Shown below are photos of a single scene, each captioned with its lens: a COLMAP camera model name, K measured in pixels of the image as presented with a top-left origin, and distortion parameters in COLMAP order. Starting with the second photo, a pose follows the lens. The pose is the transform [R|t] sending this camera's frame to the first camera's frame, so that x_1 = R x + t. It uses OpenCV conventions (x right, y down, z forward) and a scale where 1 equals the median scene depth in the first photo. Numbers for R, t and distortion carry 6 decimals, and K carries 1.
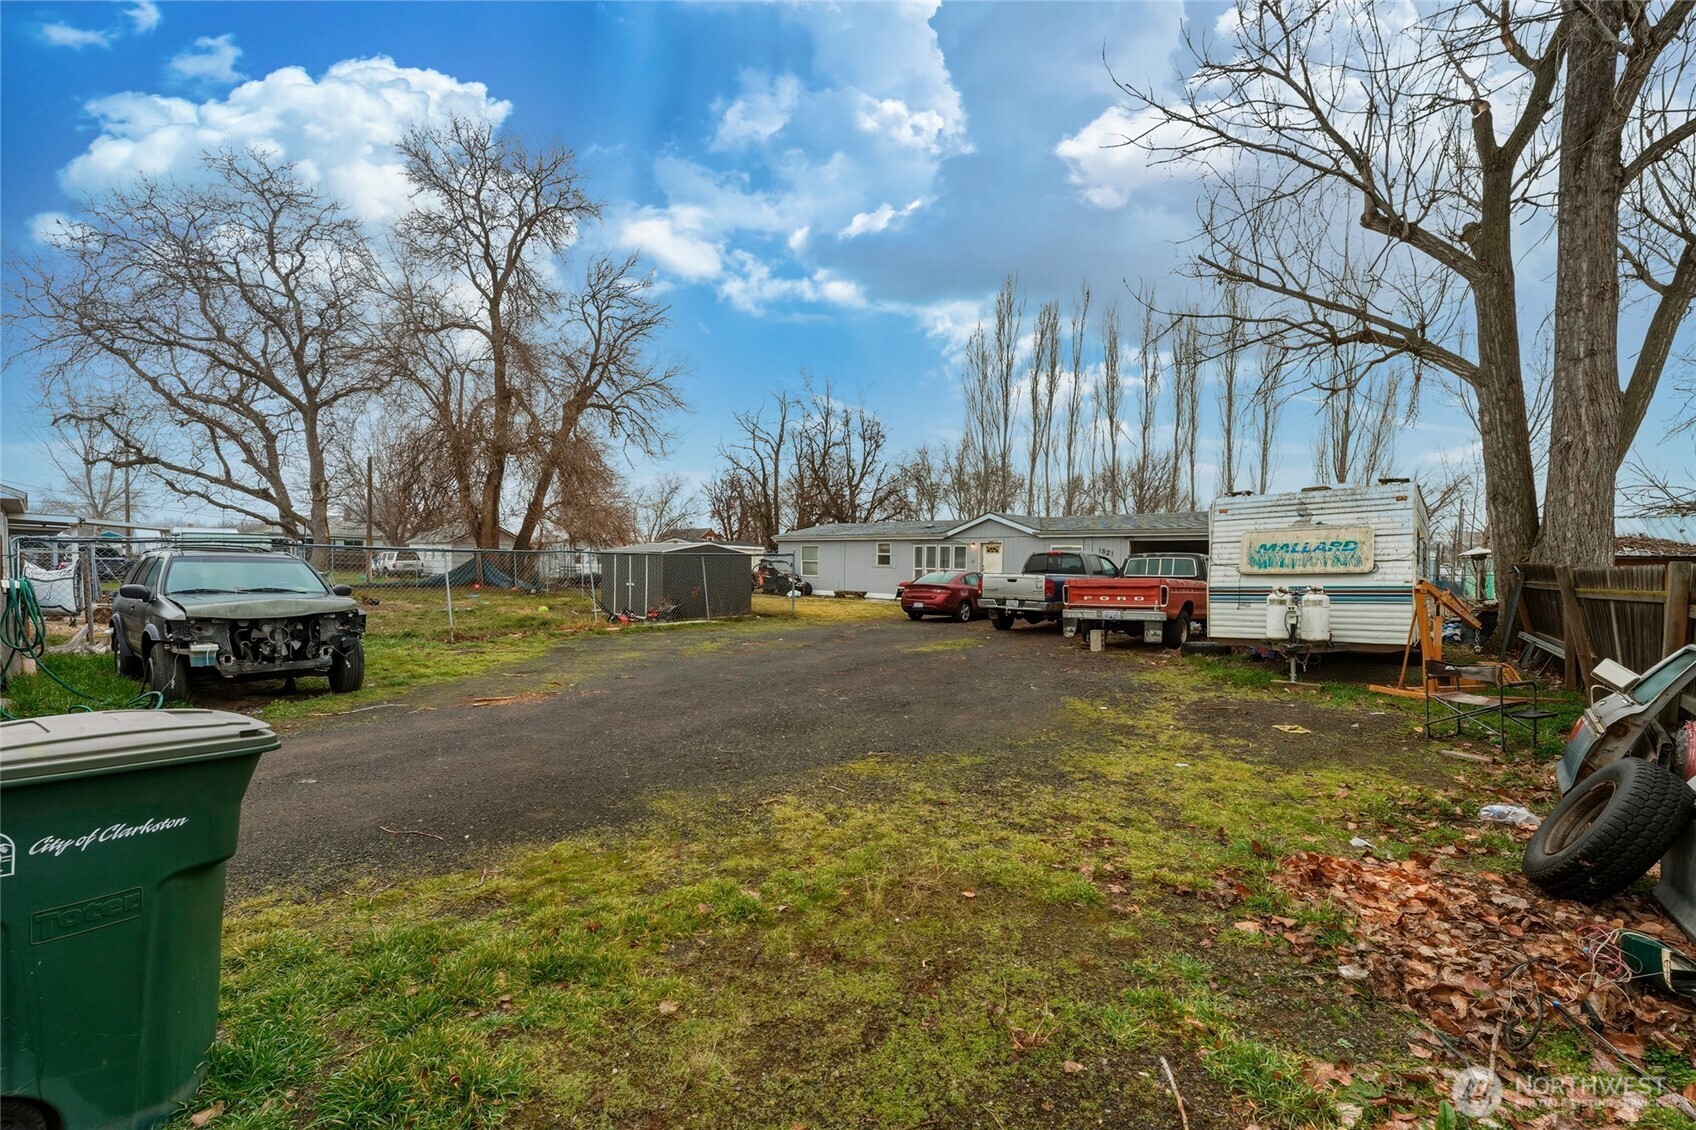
lens RADIAL K [[678.2, 0, 879.6], [0, 678.2, 596.7], [0, 0, 1]] dist [-0.002023, 0.000191]
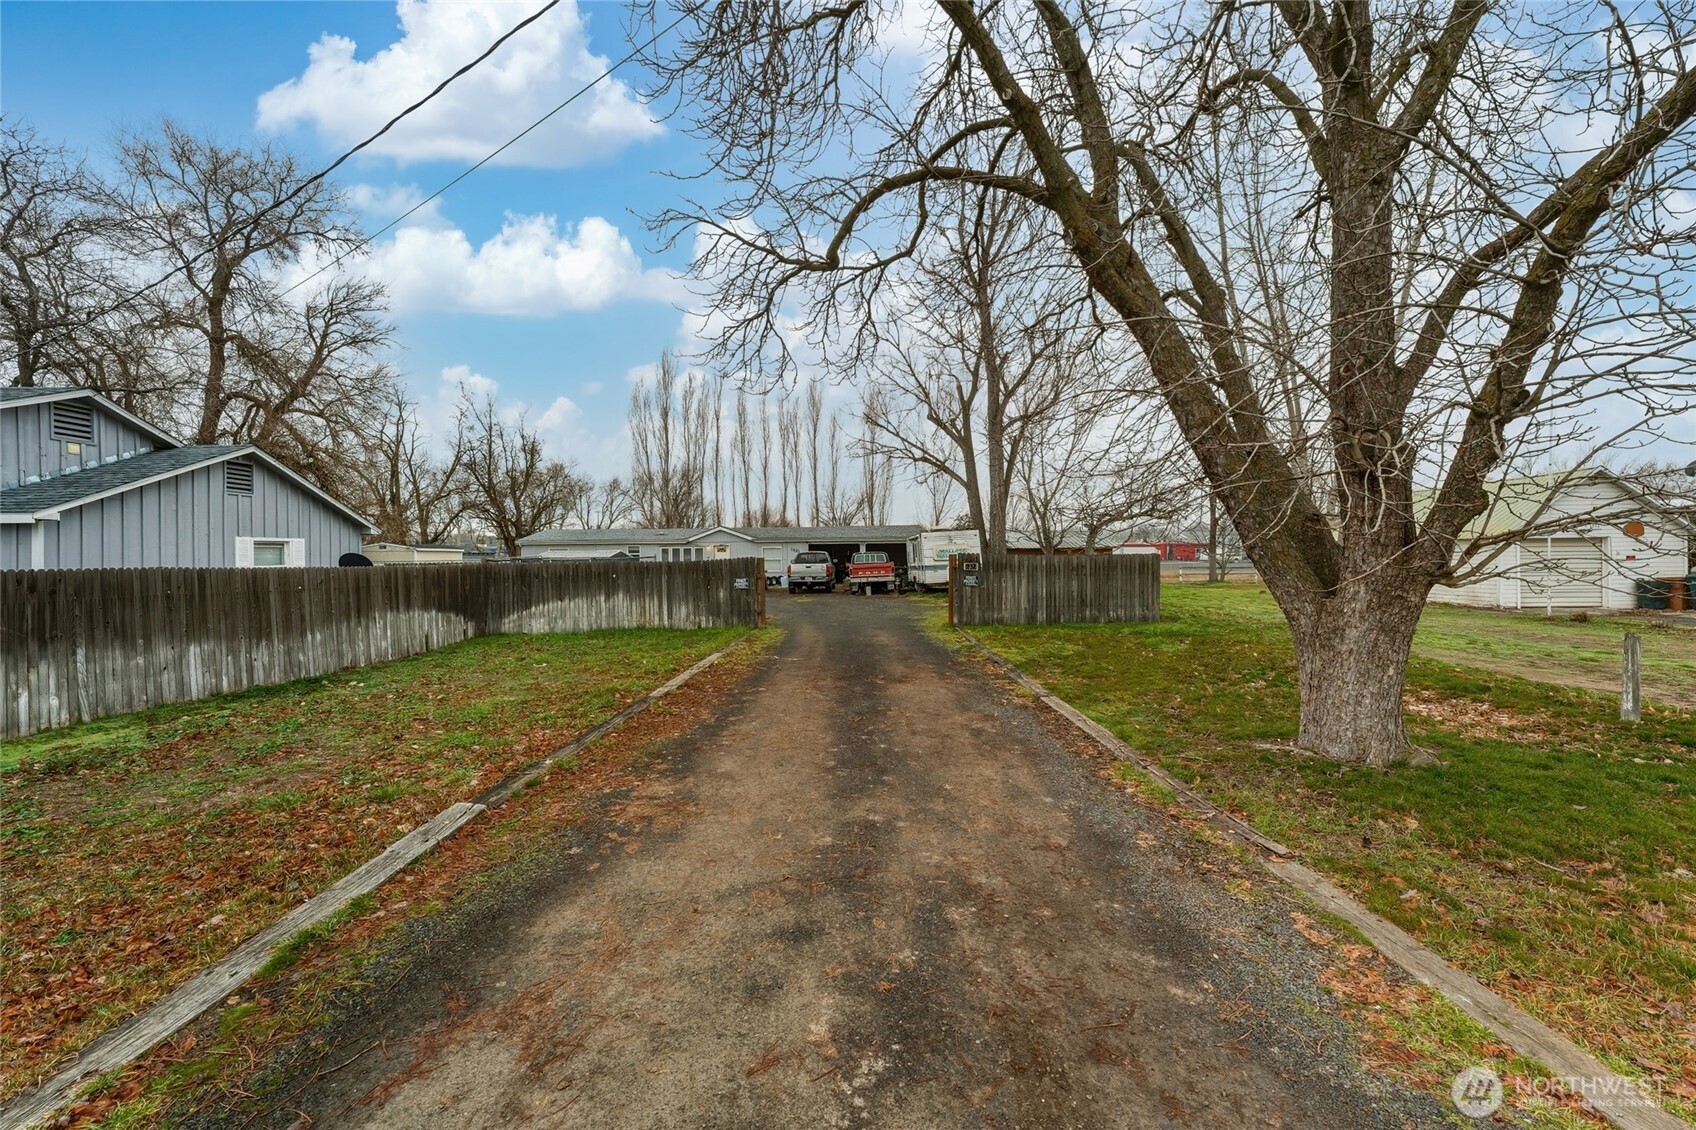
lens RADIAL K [[678.2, 0, 847.3], [0, 678.2, 558.6], [0, 0, 1]] dist [-0.002023, 0.000191]
pose [[0.751620, -0.028022, 0.659001, -1.222157], [0.054057, 0.998353, -0.019202, -0.005273], [-0.657378, 0.050056, 0.751897, -0.684329]]
